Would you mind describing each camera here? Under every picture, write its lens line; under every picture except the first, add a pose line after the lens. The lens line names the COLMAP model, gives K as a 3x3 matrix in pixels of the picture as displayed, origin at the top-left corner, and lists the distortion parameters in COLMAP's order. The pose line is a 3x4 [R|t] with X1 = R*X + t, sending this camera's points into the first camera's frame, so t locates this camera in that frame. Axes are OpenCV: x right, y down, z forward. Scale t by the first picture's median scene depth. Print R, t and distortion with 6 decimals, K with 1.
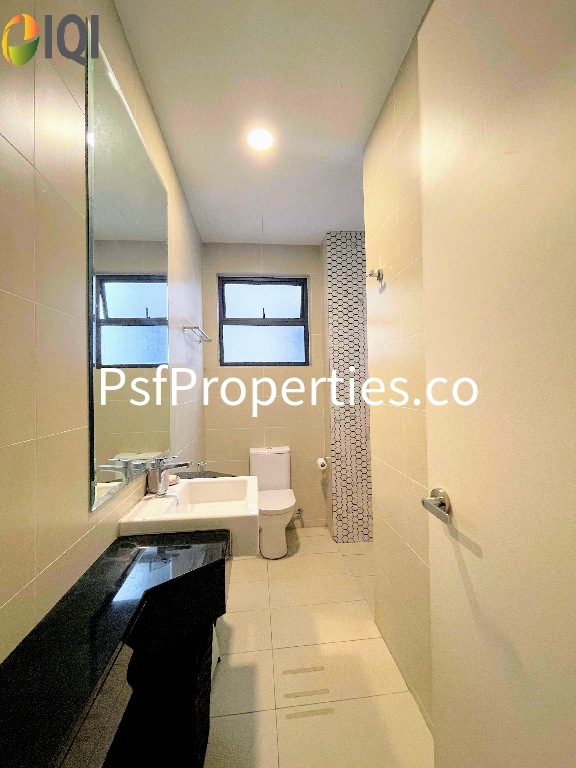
lens RADIAL K [[317.7, 0, 293.2], [0, 317.7, 380.4], [0, 0, 1]] dist [-0.002304, -0.000169]
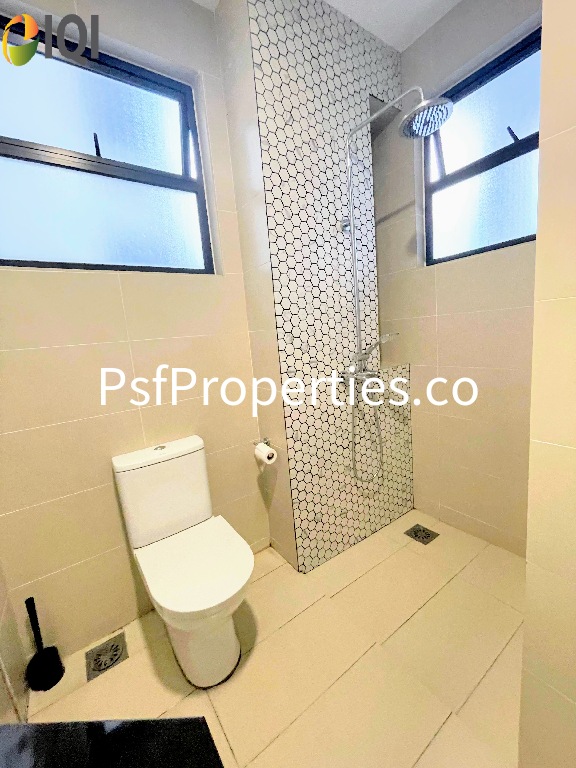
lens RADIAL K [[317.7, 0, 293.2], [0, 317.7, 380.4], [0, 0, 1]] dist [-0.002304, -0.000169]
pose [[0.872297, -0.129668, 0.471470, -0.109906], [0.062948, 0.985954, 0.154703, 0.051730], [-0.484908, -0.105269, 0.868207, 0.496620]]
